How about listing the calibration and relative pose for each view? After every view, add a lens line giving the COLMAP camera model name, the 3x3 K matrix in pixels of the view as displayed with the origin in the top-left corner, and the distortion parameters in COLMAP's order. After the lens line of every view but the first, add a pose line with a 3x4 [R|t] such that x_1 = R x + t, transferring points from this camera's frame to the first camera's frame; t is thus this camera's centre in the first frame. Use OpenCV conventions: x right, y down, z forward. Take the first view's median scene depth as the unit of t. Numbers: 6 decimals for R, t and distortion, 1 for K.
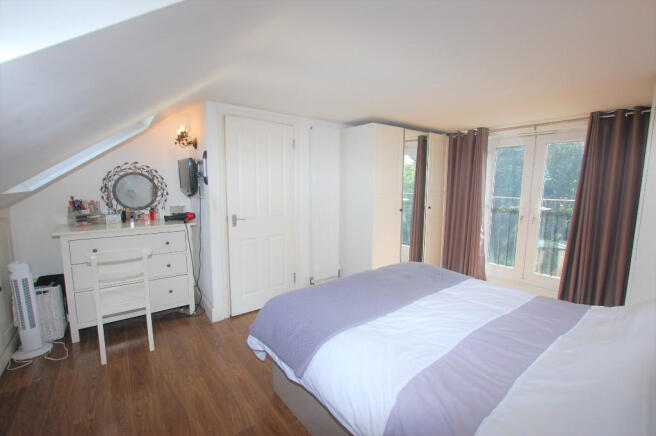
lens RADIAL K [[290.0, 0, 331.8], [0, 290.0, 217.2], [0, 0, 1]] dist [-0.000646, 0.000193]
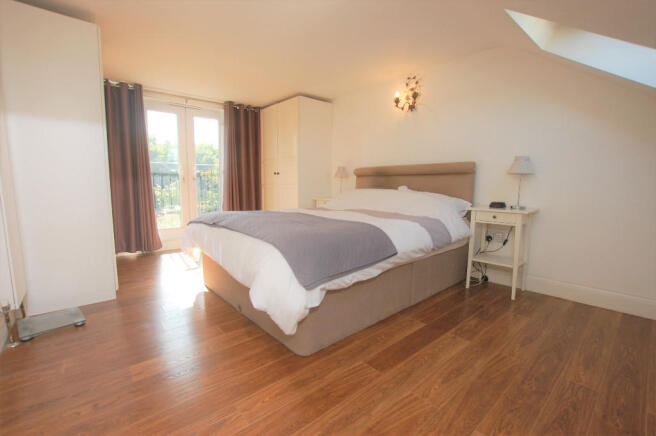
lens RADIAL K [[290.0, 0, 331.8], [0, 290.0, 217.2], [0, 0, 1]] dist [-0.000646, 0.000193]
pose [[-0.057338, -0.113505, 0.991882, -1.014228], [0.124807, 0.984907, 0.119922, 0.161973], [-0.990523, 0.130670, -0.042306, 1.006882]]
